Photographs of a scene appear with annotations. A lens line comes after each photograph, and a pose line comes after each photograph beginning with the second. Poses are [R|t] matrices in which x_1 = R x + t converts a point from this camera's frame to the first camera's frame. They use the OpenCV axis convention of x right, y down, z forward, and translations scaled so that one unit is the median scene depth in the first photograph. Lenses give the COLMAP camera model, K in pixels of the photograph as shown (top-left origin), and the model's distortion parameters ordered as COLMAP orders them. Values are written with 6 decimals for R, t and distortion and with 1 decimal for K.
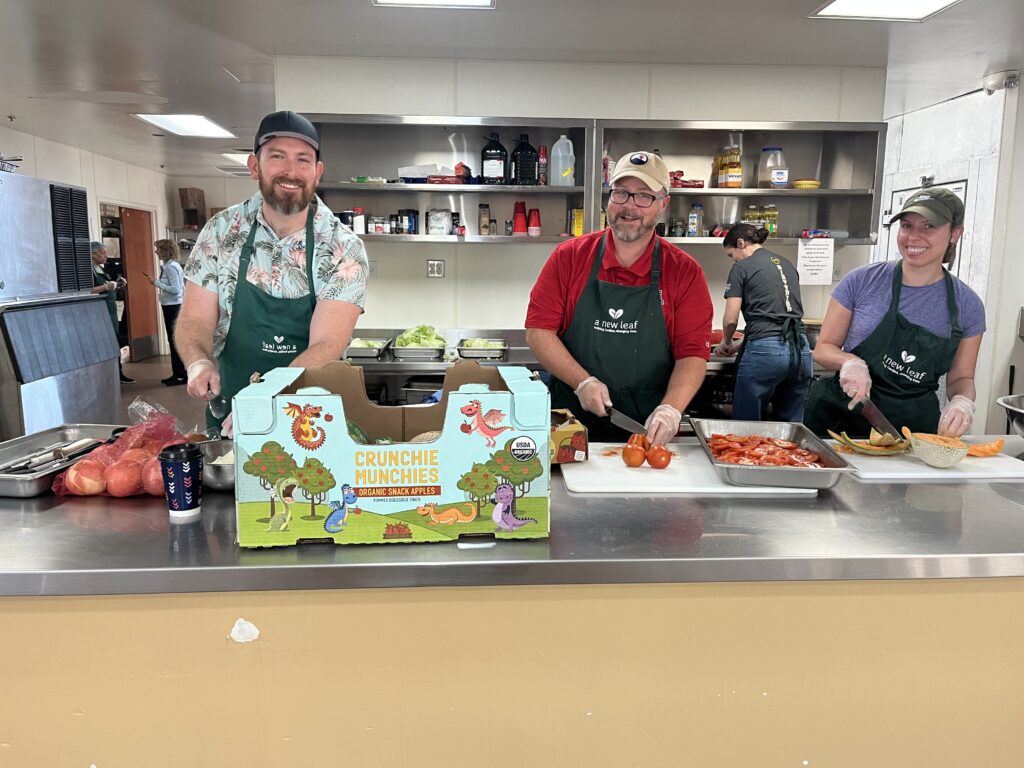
lens RADIAL K [[776.5, 0, 515.8], [0, 776.5, 387.1], [0, 0, 1]] dist [0.001996, -0.025866]
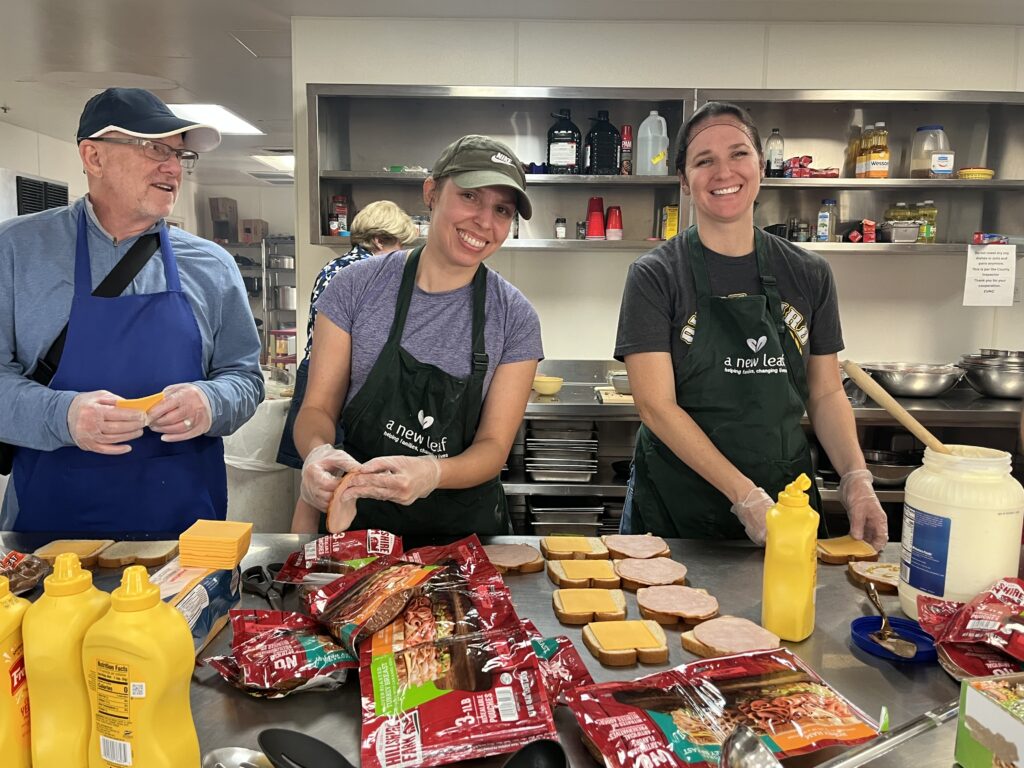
lens RADIAL K [[827.0, 0, 512.5], [0, 827.0, 385.4], [0, 0, 1]] dist [-0.010746, -0.002195]
pose [[0.997094, 0.014473, -0.074789, -0.013625], [-0.017228, 0.999192, -0.036317, -0.018665], [0.074203, 0.037500, 0.996538, 0.177844]]
